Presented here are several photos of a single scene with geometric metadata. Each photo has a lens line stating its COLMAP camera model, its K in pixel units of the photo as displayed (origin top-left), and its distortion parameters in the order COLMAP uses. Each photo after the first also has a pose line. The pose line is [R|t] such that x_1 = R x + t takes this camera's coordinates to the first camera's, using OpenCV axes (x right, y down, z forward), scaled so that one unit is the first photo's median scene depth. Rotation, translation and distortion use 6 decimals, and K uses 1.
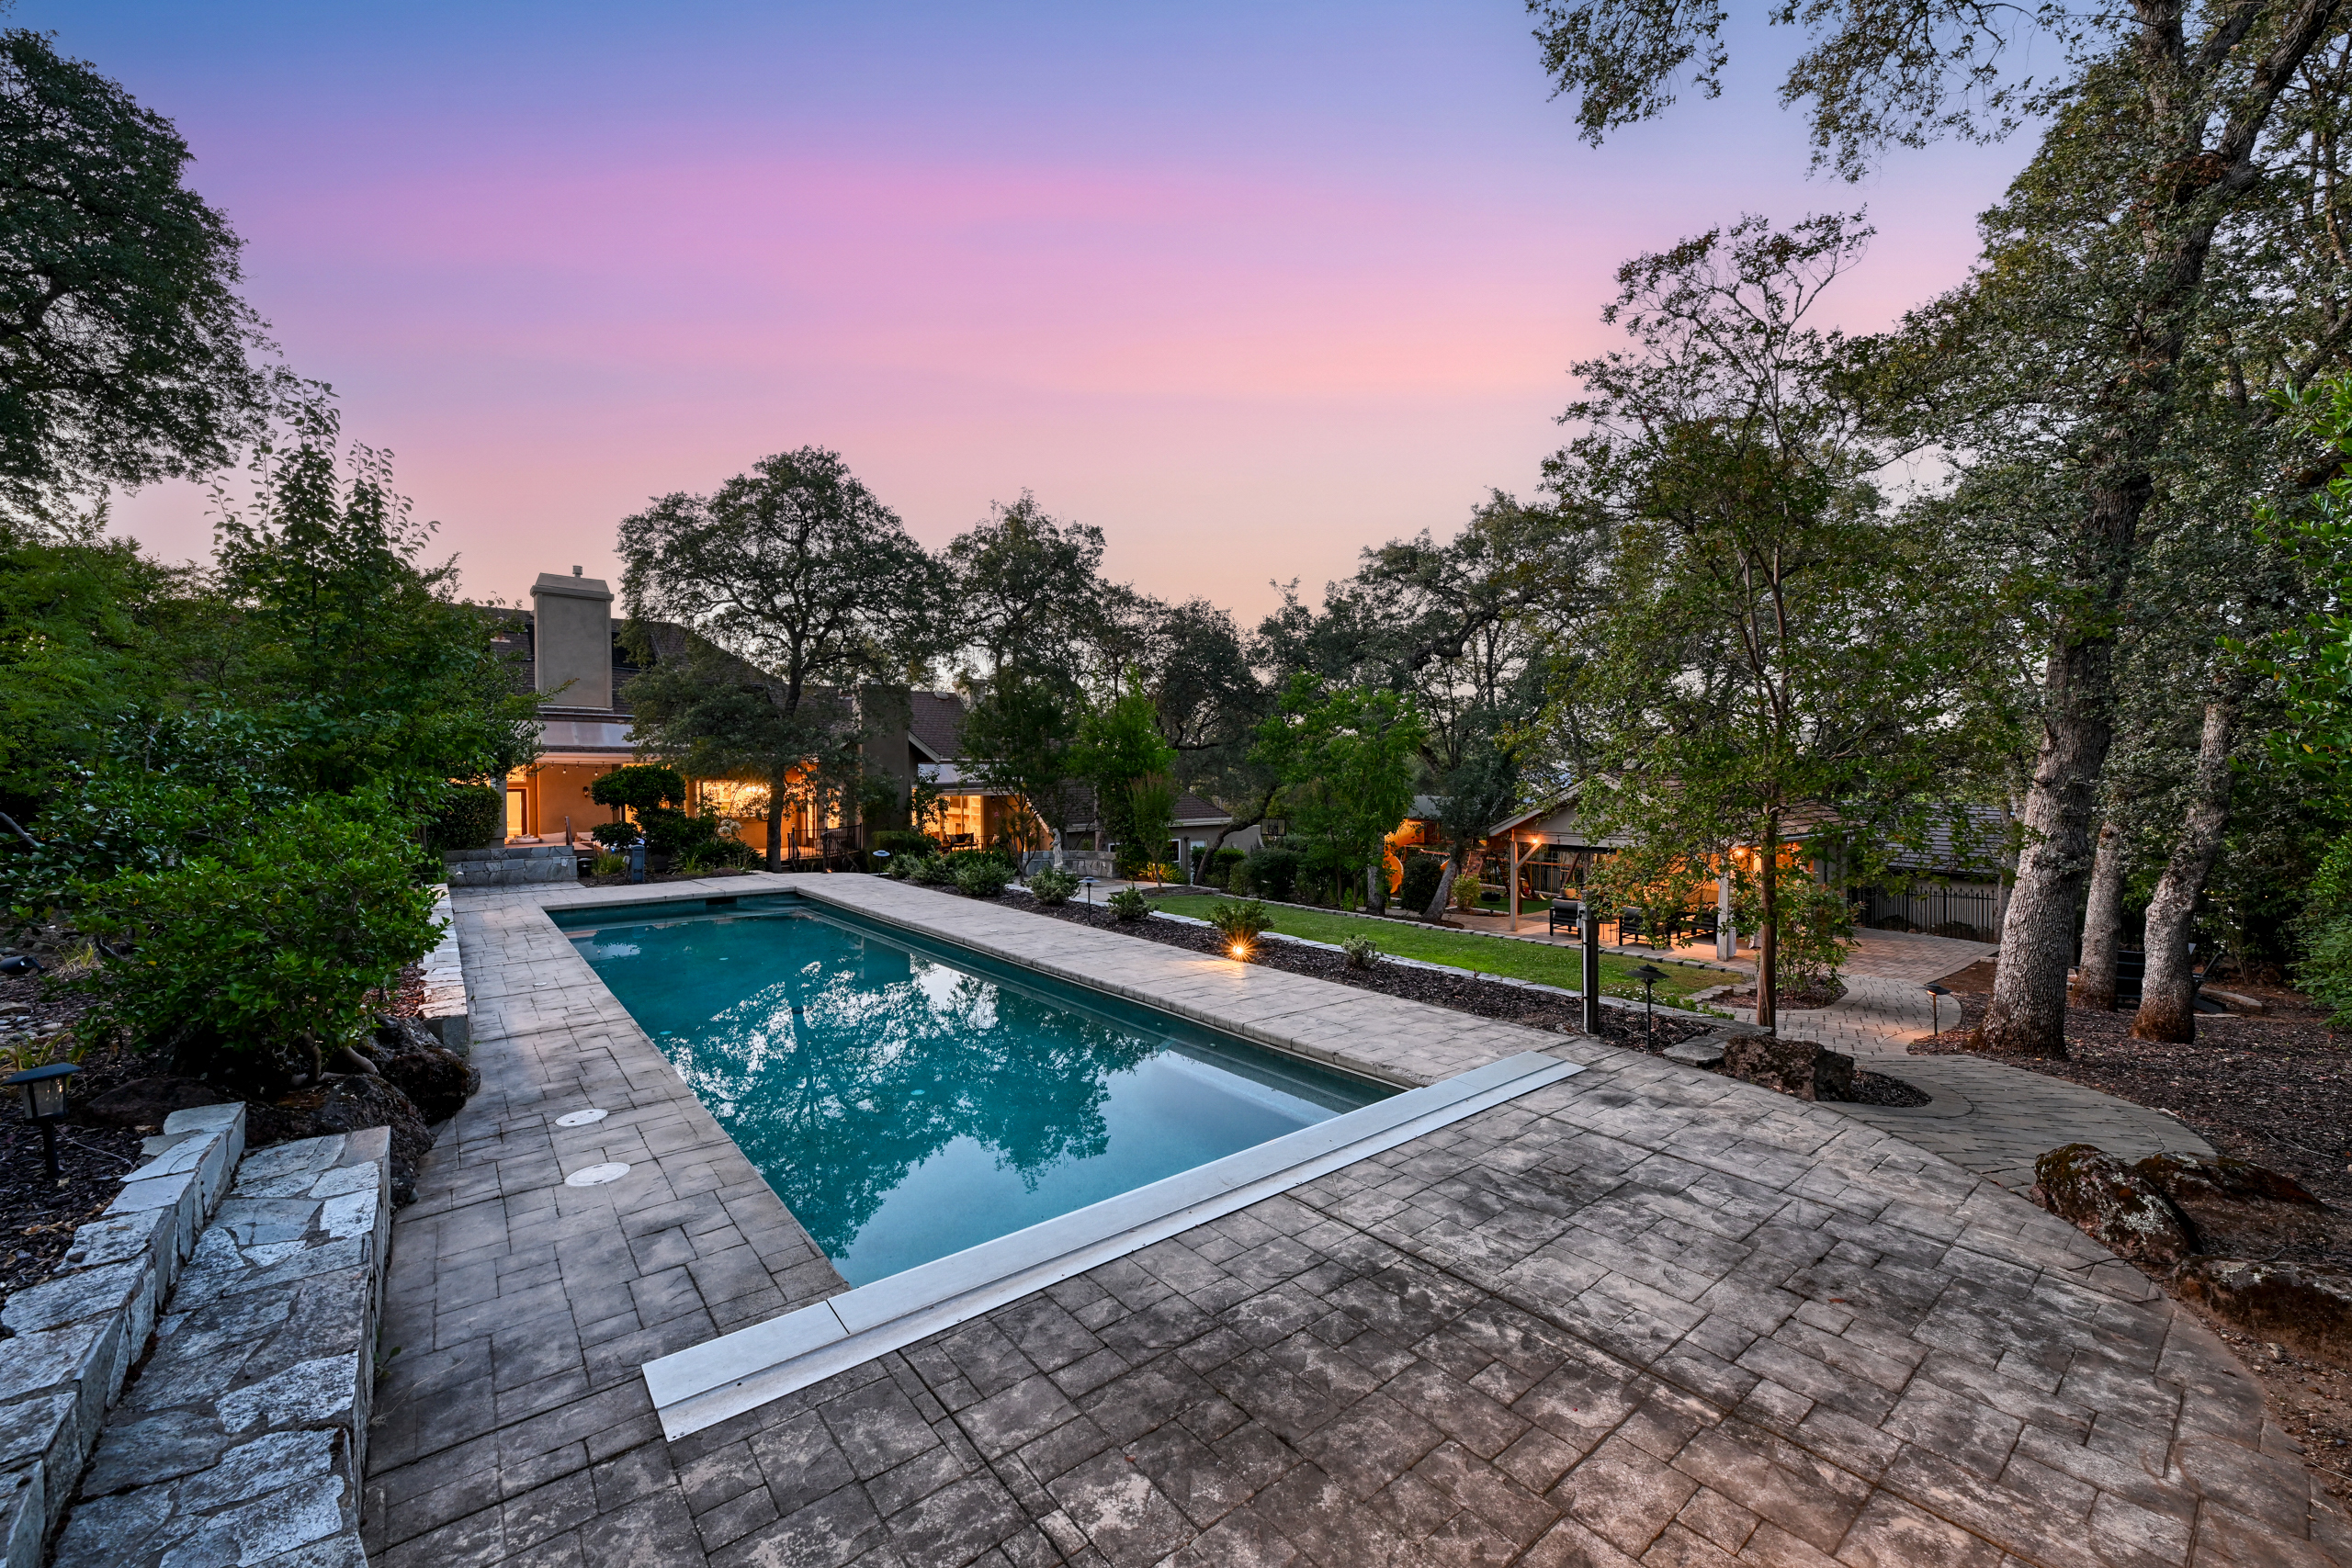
lens RADIAL K [[939.1, 0, 1180.6], [0, 939.1, 775.4], [0, 0, 1]] dist [-0.000234, -0.000351]
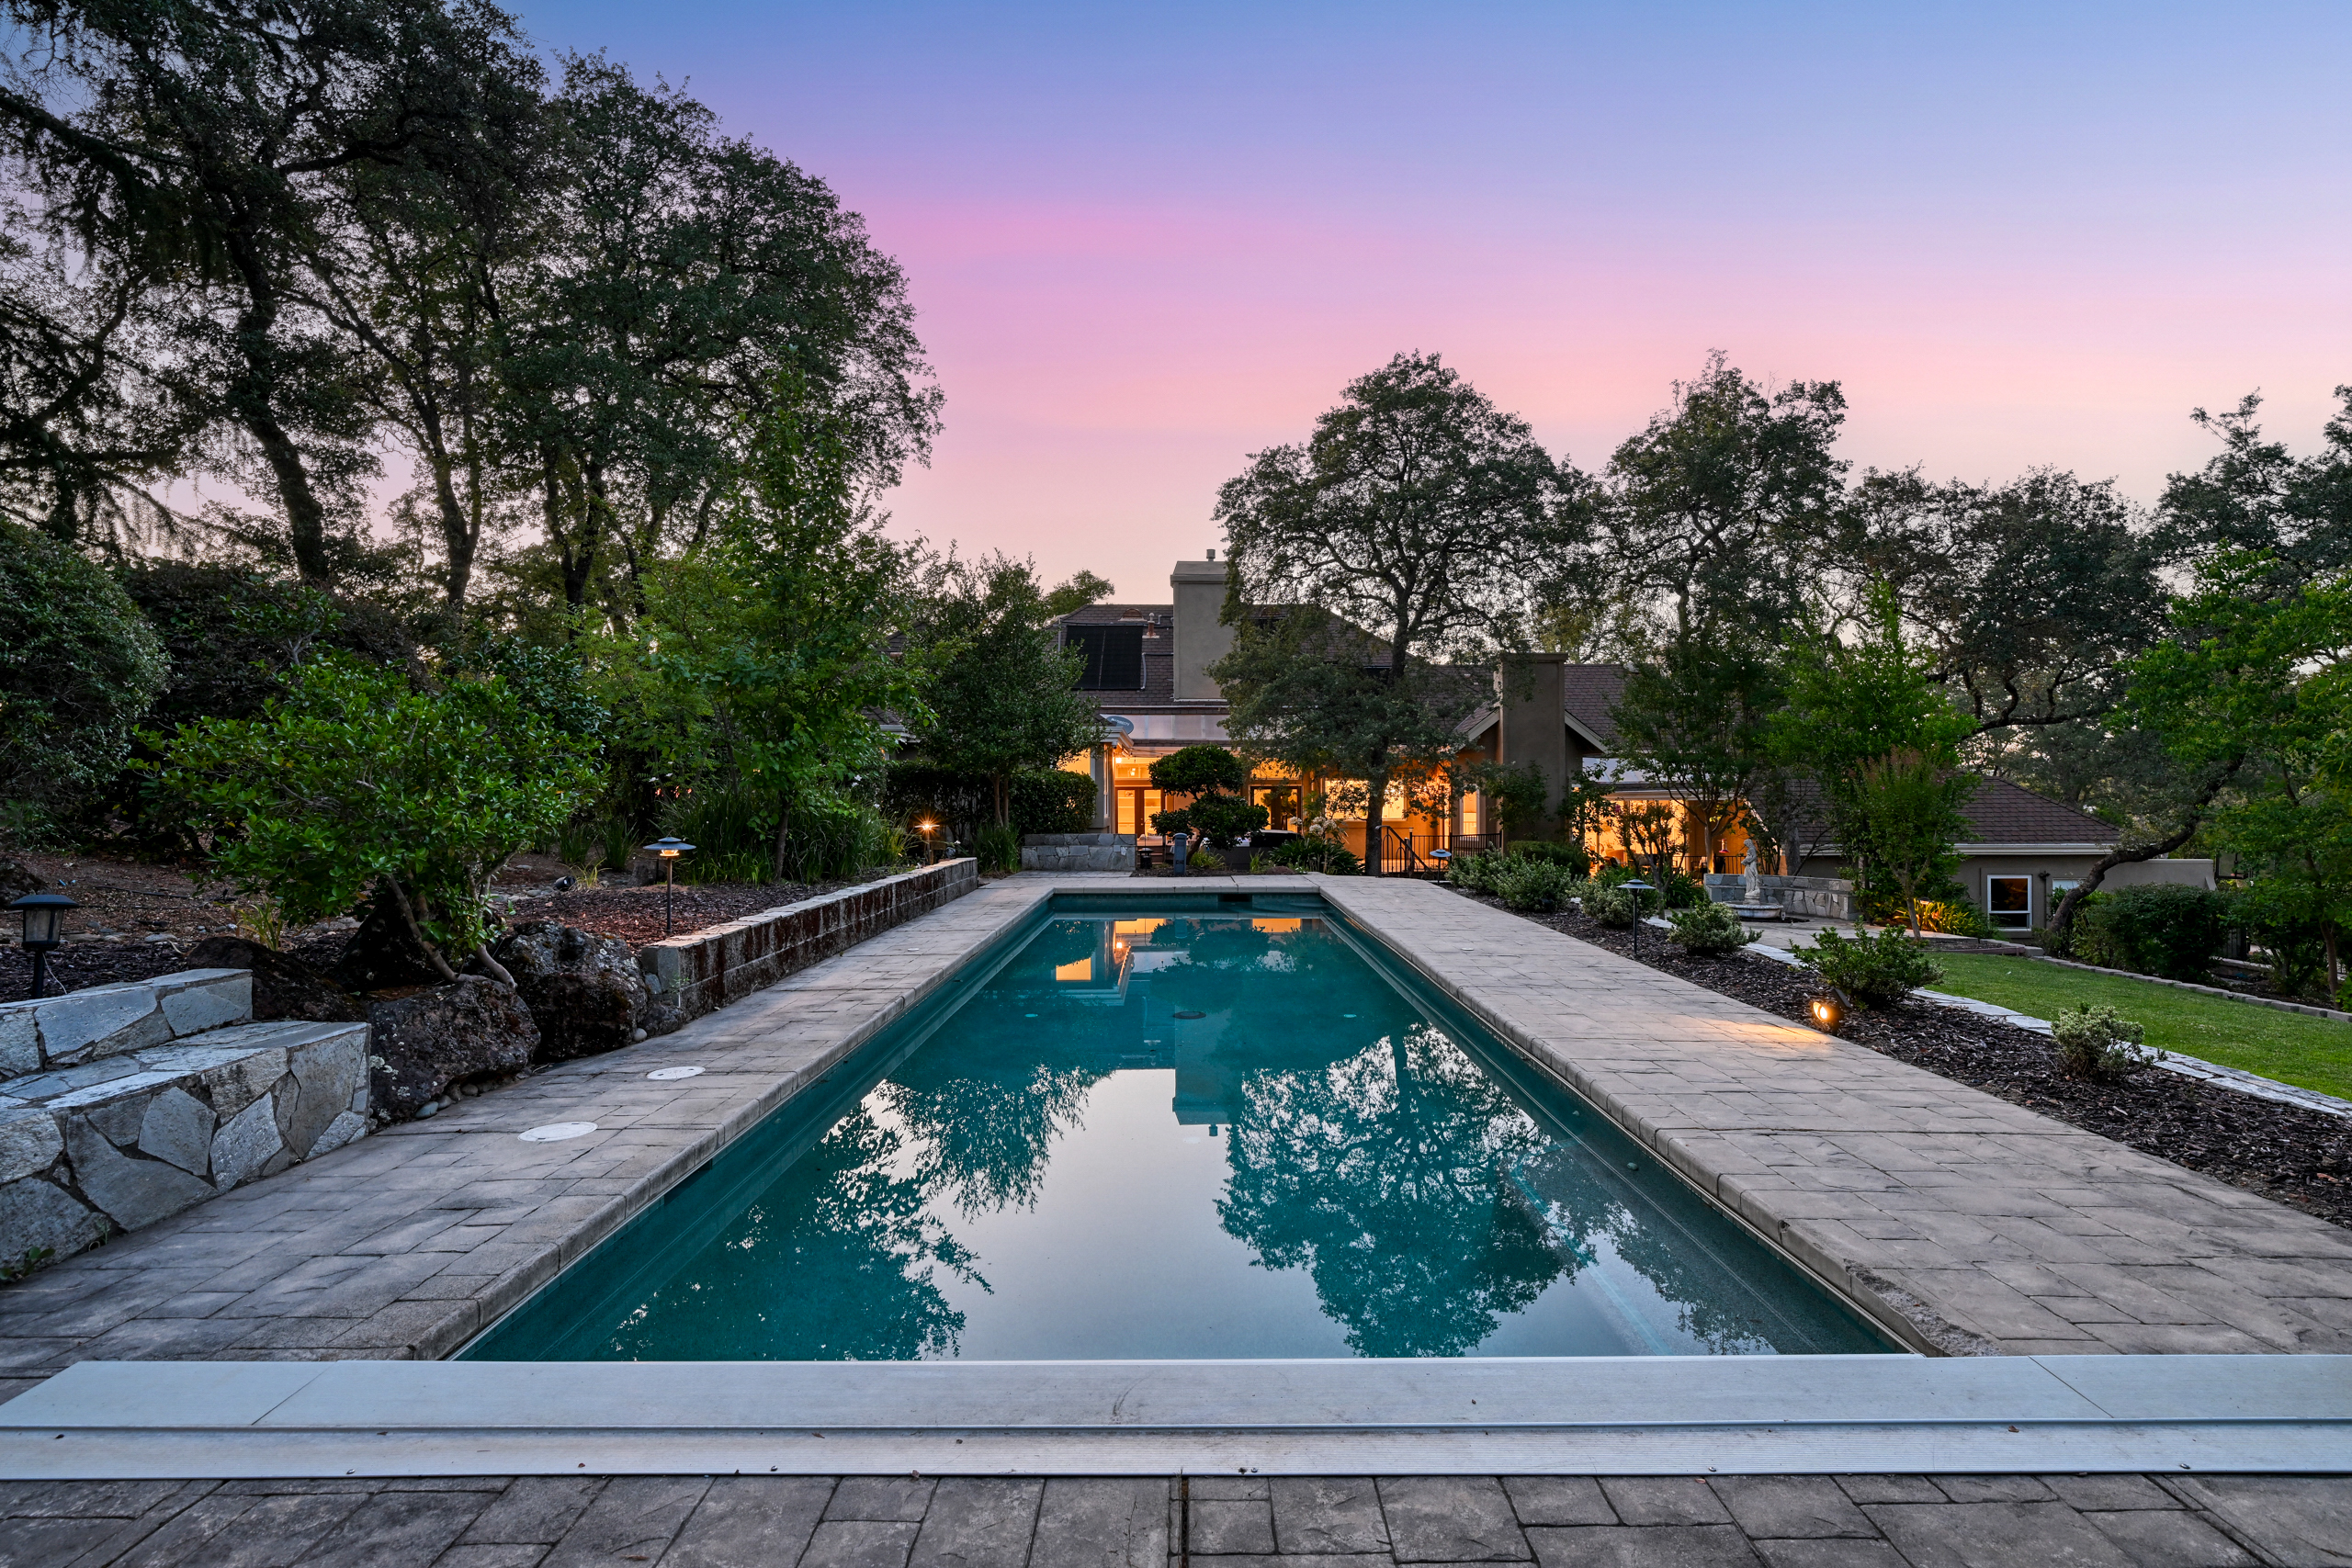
lens RADIAL K [[1155.6, 0, 1176.0], [0, 1155.6, 778.3], [0, 0, 1]] dist [-0.001090, -0.000555]
pose [[0.772145, -0.007221, -0.635405, 0.076120], [-0.002224, 0.999899, -0.014065, 0.025905], [0.635443, 0.012273, 0.772051, 0.107351]]
